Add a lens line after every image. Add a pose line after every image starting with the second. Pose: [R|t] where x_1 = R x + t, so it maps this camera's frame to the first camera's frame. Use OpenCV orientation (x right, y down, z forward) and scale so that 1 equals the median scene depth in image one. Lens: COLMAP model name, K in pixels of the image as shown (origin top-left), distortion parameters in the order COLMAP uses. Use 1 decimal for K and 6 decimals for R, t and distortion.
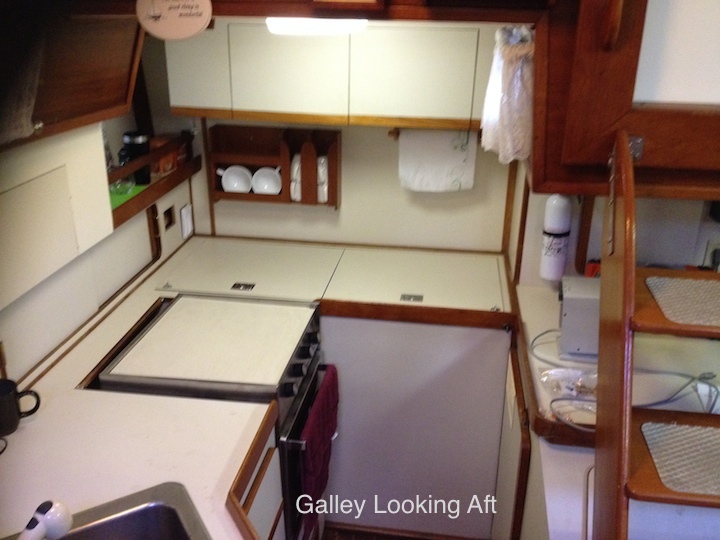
lens RADIAL K [[692.2, 0, 360.0], [0, 692.2, 270.0], [0, 0, 1]] dist [0.289253, -0.651056]
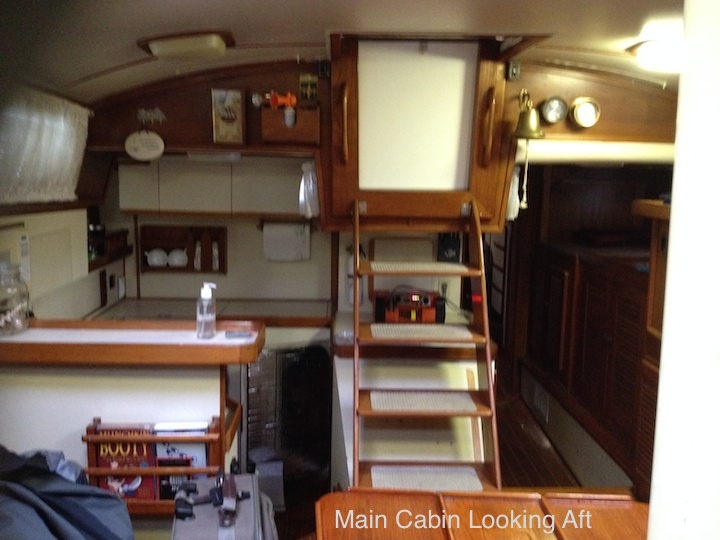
lens RADIAL K [[692.2, 0, 360.0], [0, 692.2, 270.0], [0, 0, 1]] dist [0.289253, -0.651056]
pose [[0.986587, -0.019267, 0.162095, 0.012021], [0.055860, 0.972907, -0.224347, 0.280340], [-0.153381, 0.230392, 0.960934, -0.575834]]
